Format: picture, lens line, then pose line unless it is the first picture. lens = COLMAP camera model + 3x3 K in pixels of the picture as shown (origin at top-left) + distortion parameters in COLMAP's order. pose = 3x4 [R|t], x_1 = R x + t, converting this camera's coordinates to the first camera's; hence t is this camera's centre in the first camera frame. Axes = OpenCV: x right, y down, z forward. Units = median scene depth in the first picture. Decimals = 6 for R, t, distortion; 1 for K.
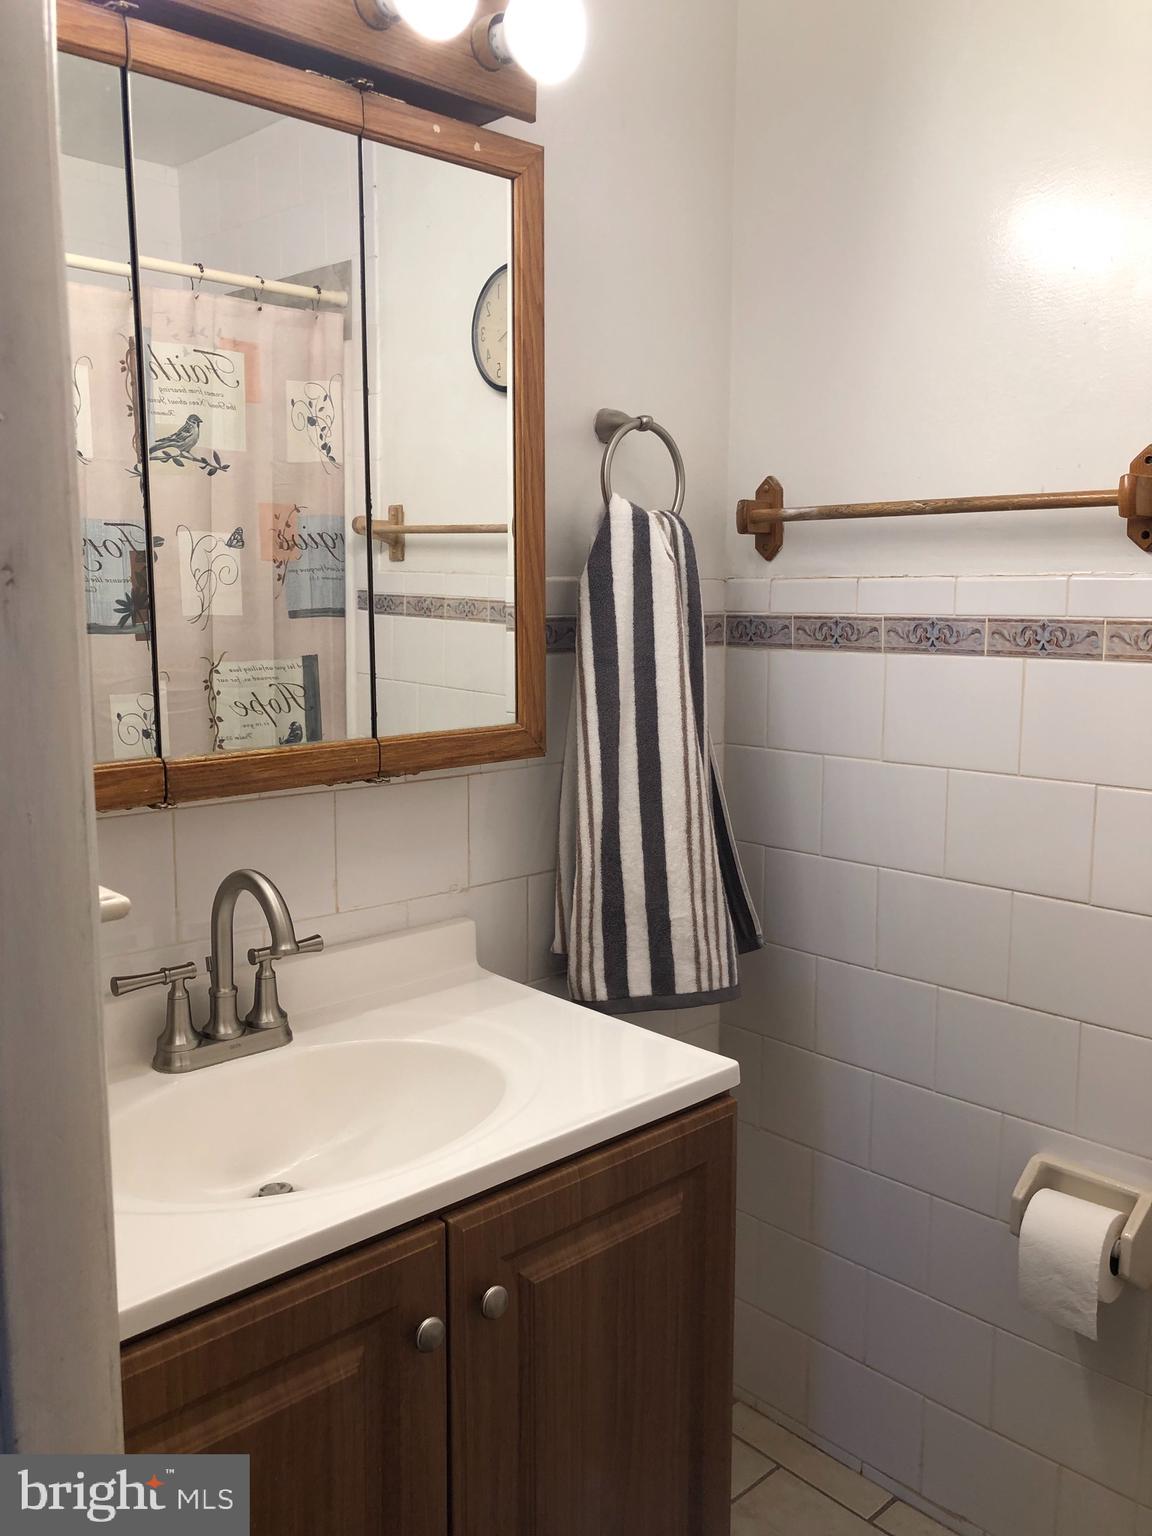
lens RADIAL K [[1258.6, 0, 582.2], [0, 1258.6, 770.5], [0, 0, 1]] dist [0.048224, -0.060853]
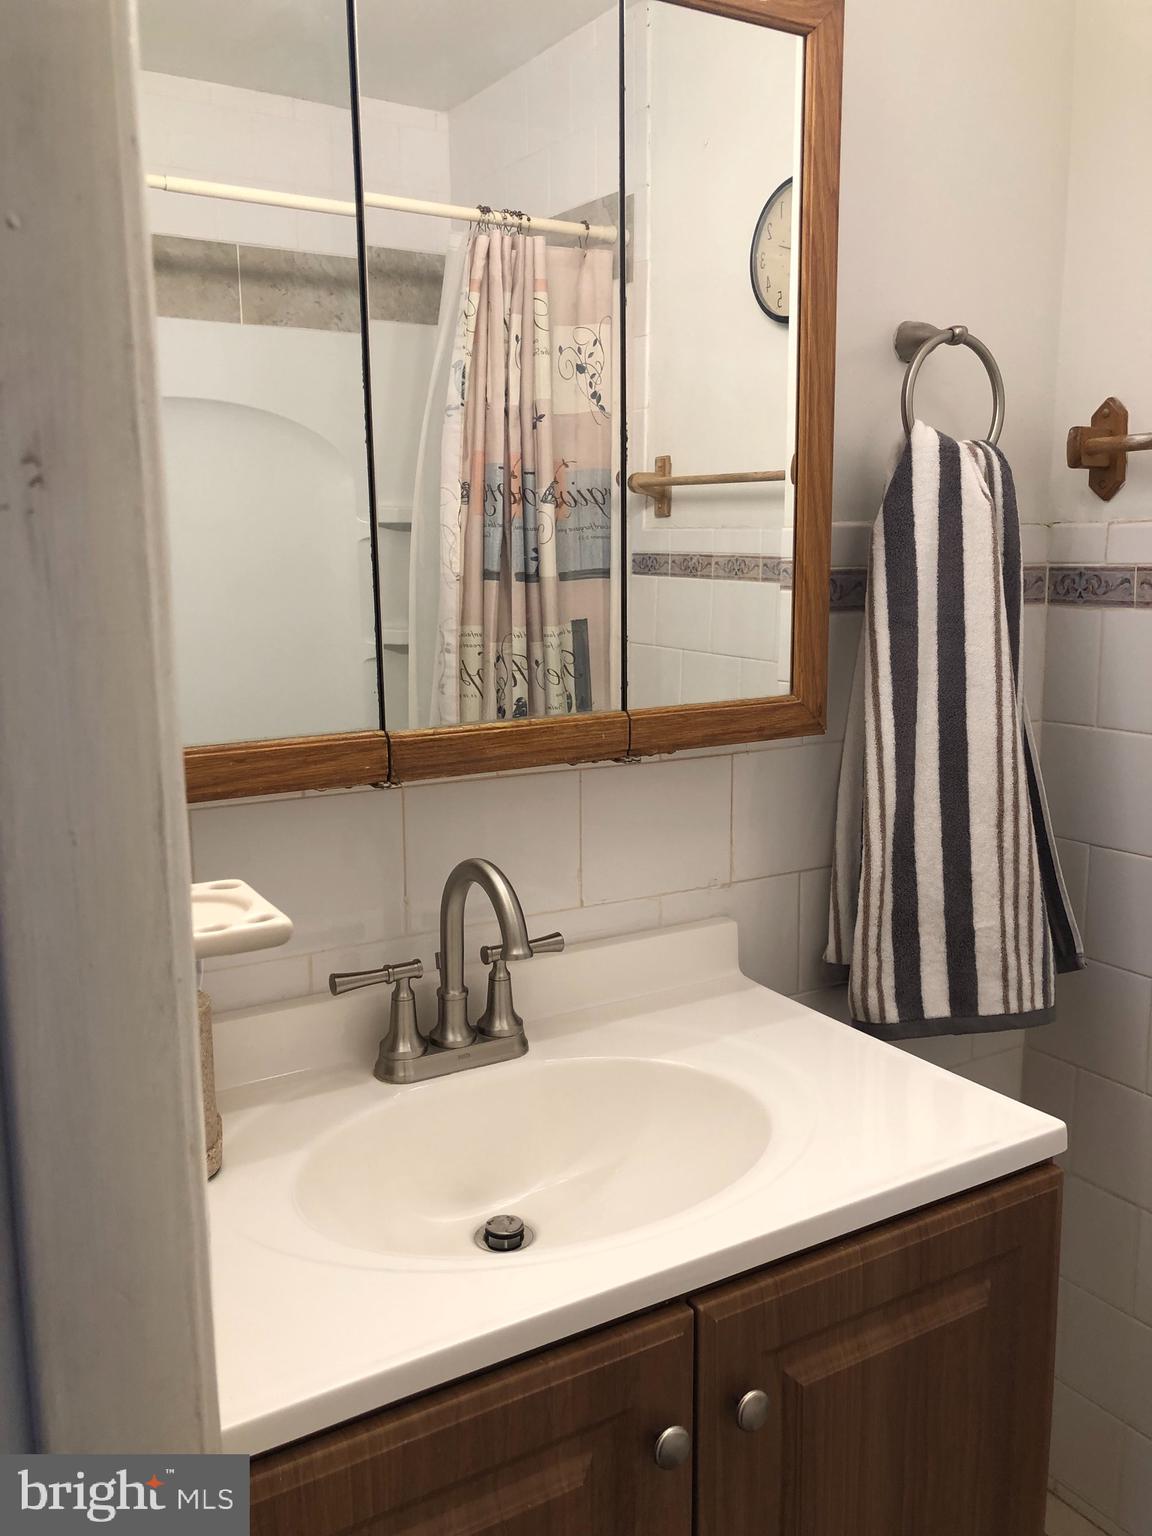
lens RADIAL K [[1258.6, 0, 575.0], [0, 1258.6, 762.6], [0, 0, 1]] dist [0.048224, -0.060853]
pose [[0.976268, 0.023175, -0.215324, -0.011968], [-0.018938, 0.999585, 0.021720, -0.008242], [0.215738, -0.017127, 0.976301, 0.150868]]
